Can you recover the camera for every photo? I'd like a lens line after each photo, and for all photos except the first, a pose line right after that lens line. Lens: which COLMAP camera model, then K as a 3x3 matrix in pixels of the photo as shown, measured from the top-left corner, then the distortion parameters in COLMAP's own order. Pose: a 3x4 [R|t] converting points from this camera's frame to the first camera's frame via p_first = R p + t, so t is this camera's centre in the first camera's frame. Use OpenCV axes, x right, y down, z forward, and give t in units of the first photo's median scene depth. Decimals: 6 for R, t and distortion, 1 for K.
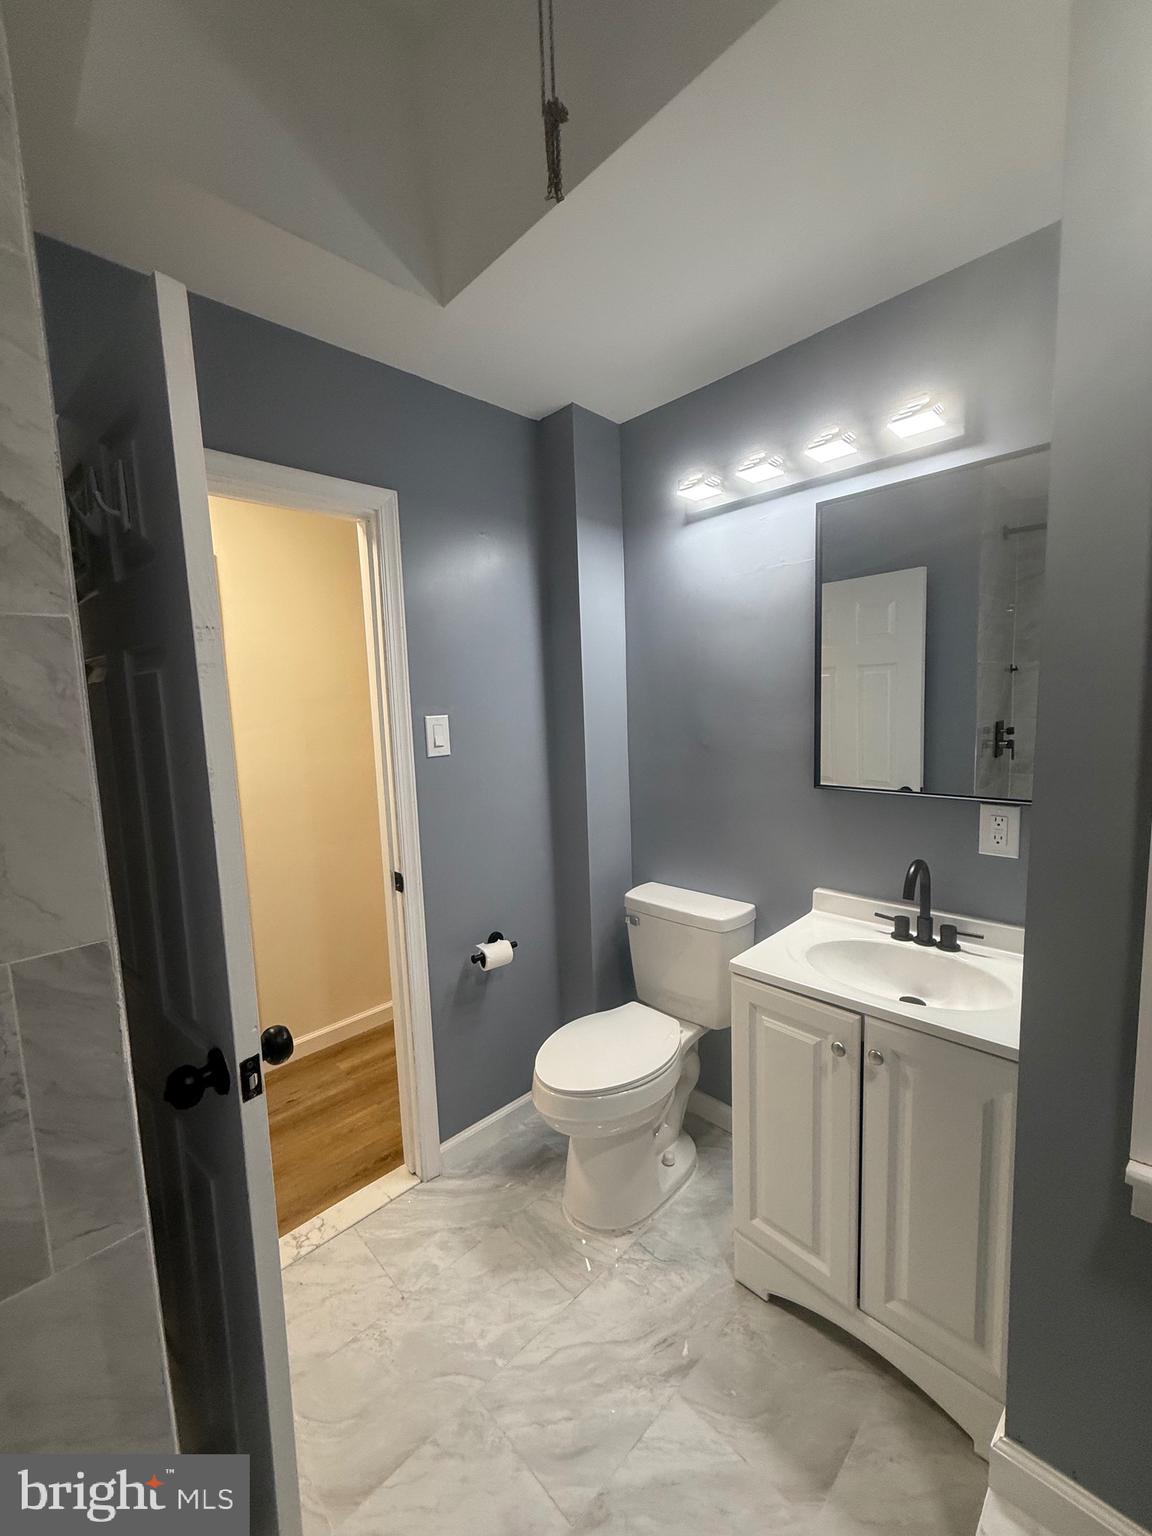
lens RADIAL K [[611.3, 0, 576.0], [0, 611.3, 768.0], [0, 0, 1]] dist [-0.000880, 0.000105]
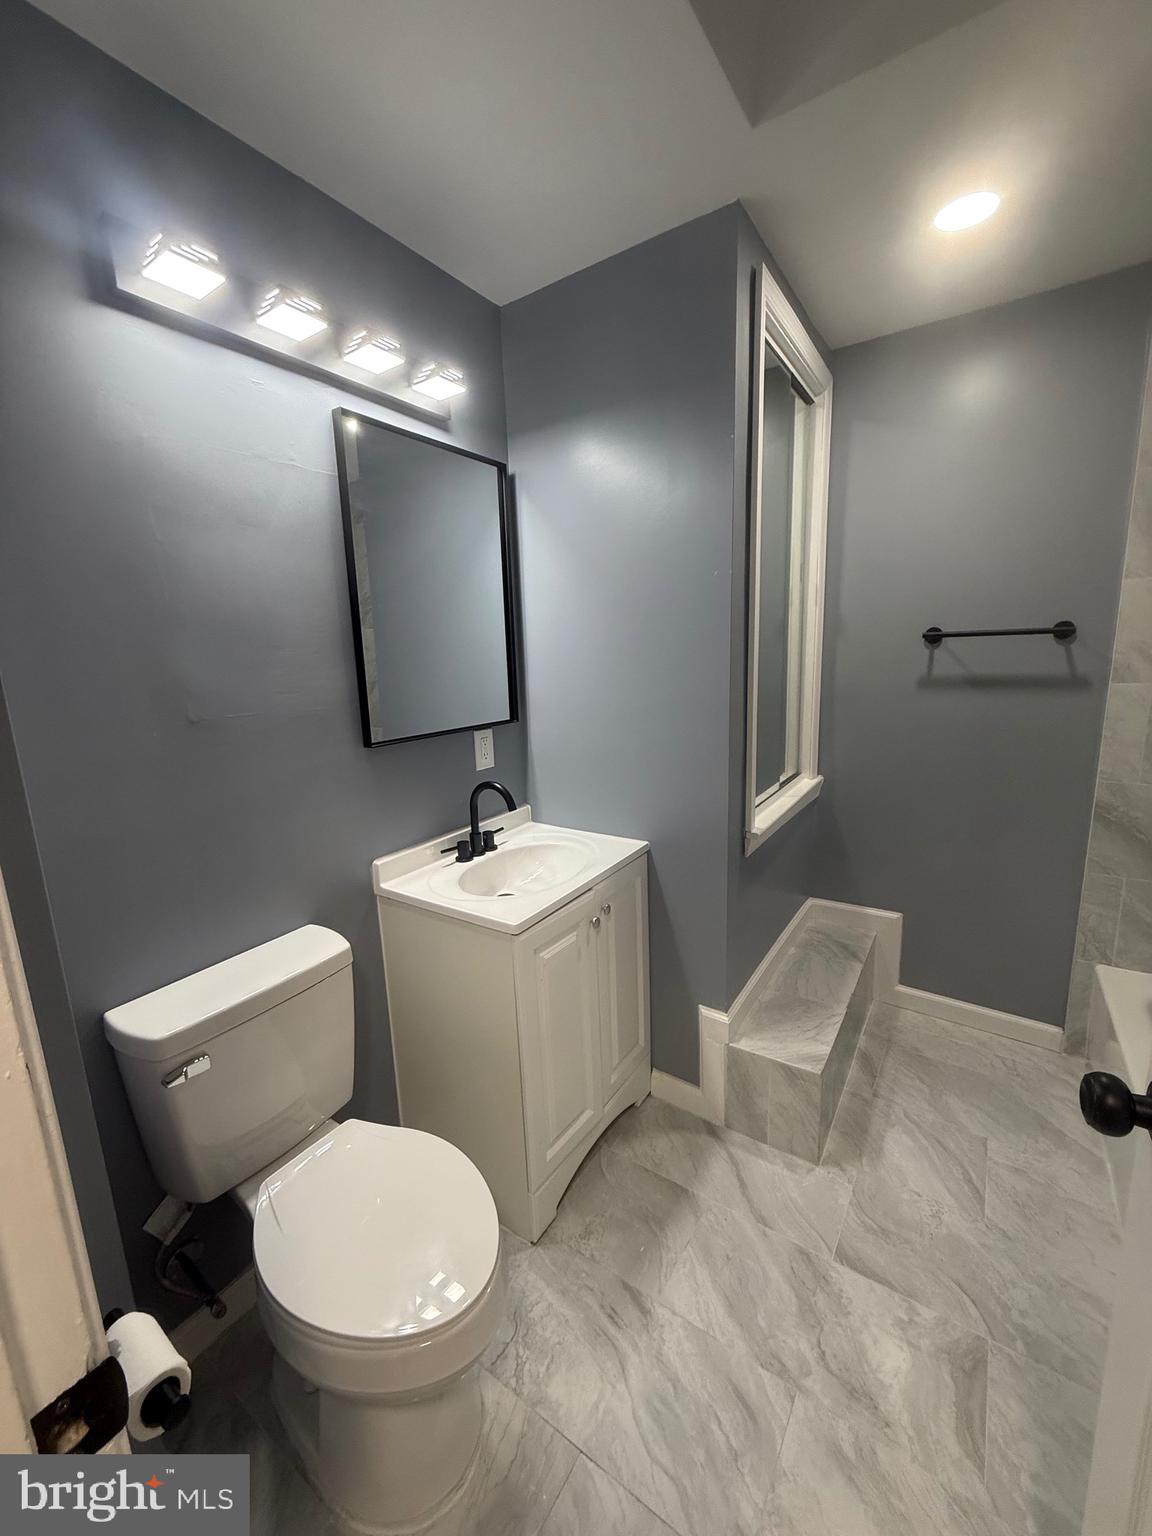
lens RADIAL K [[611.3, 0, 576.0], [0, 611.3, 768.0], [0, 0, 1]] dist [-0.000880, 0.000105]
pose [[-0.196522, -0.142395, 0.970104, -0.637887], [0.149606, 0.973459, 0.173195, -0.056916], [-0.969019, 0.179170, -0.170003, 1.062300]]
